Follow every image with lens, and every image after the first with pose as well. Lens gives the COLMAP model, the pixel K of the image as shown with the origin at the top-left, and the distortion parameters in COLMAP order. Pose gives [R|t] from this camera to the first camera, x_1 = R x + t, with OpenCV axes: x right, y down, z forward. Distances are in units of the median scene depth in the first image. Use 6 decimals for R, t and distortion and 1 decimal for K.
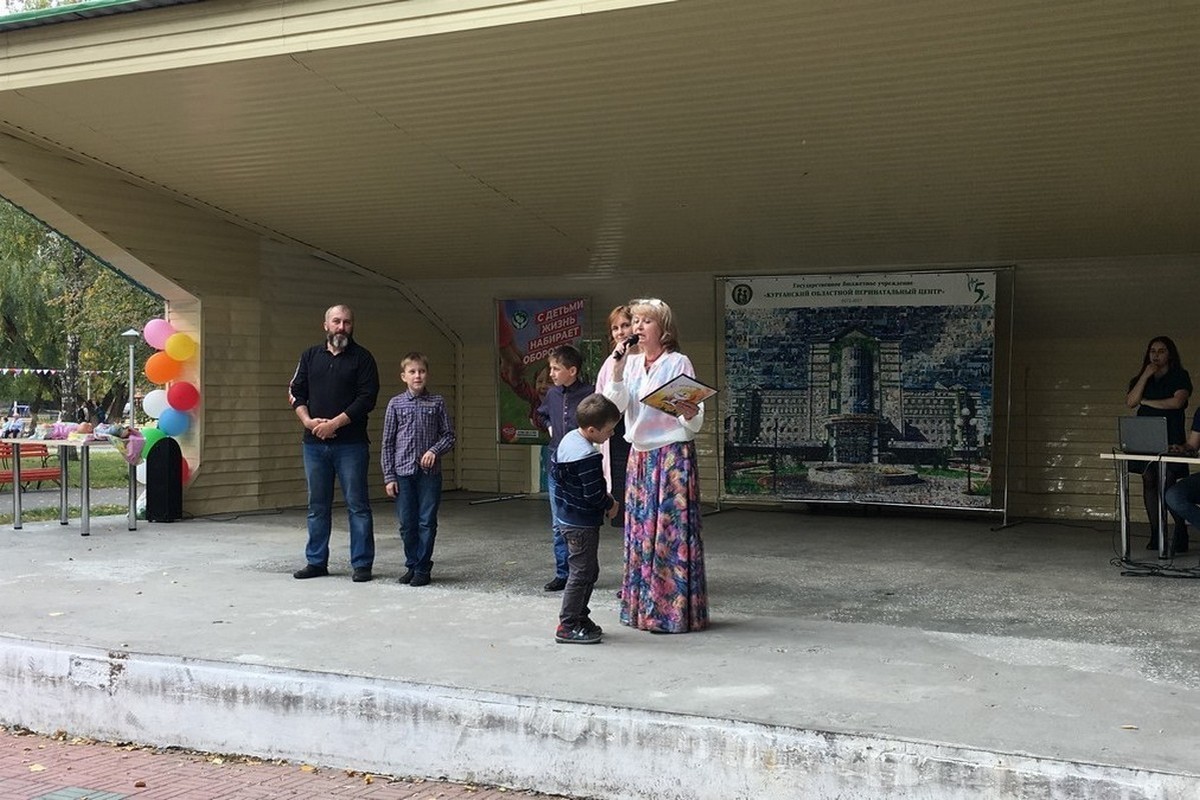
lens RADIAL K [[1385.6, 0, 599.5], [0, 1385.6, 401.2], [0, 0, 1]] dist [-0.017582, 0.000000]
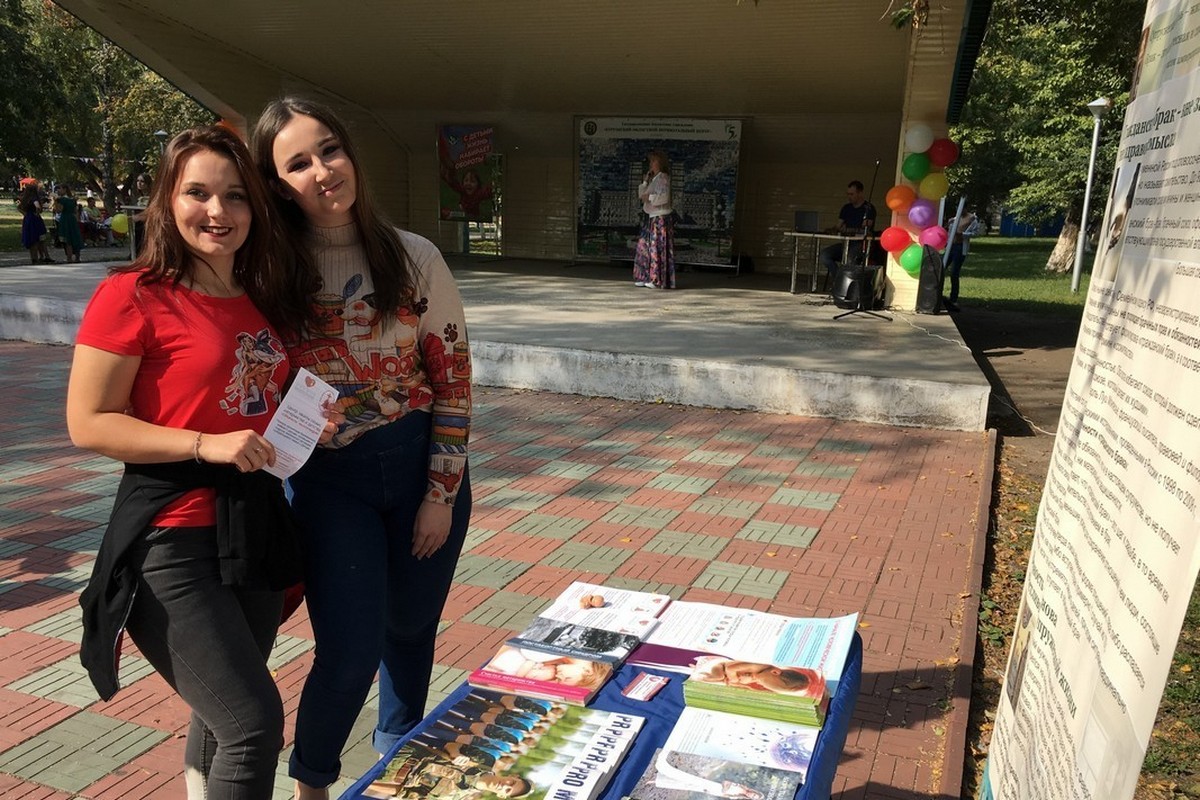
lens RADIAL K [[1021.6, 0, 595.0], [0, 1021.6, 485.4], [0, 0, 1]] dist [0.029714, -0.008022]
pose [[0.994971, 0.001556, 0.100147, -0.012611], [-0.028487, 0.962981, 0.268058, 0.004028], [-0.096022, -0.269563, 0.958183, -0.276761]]
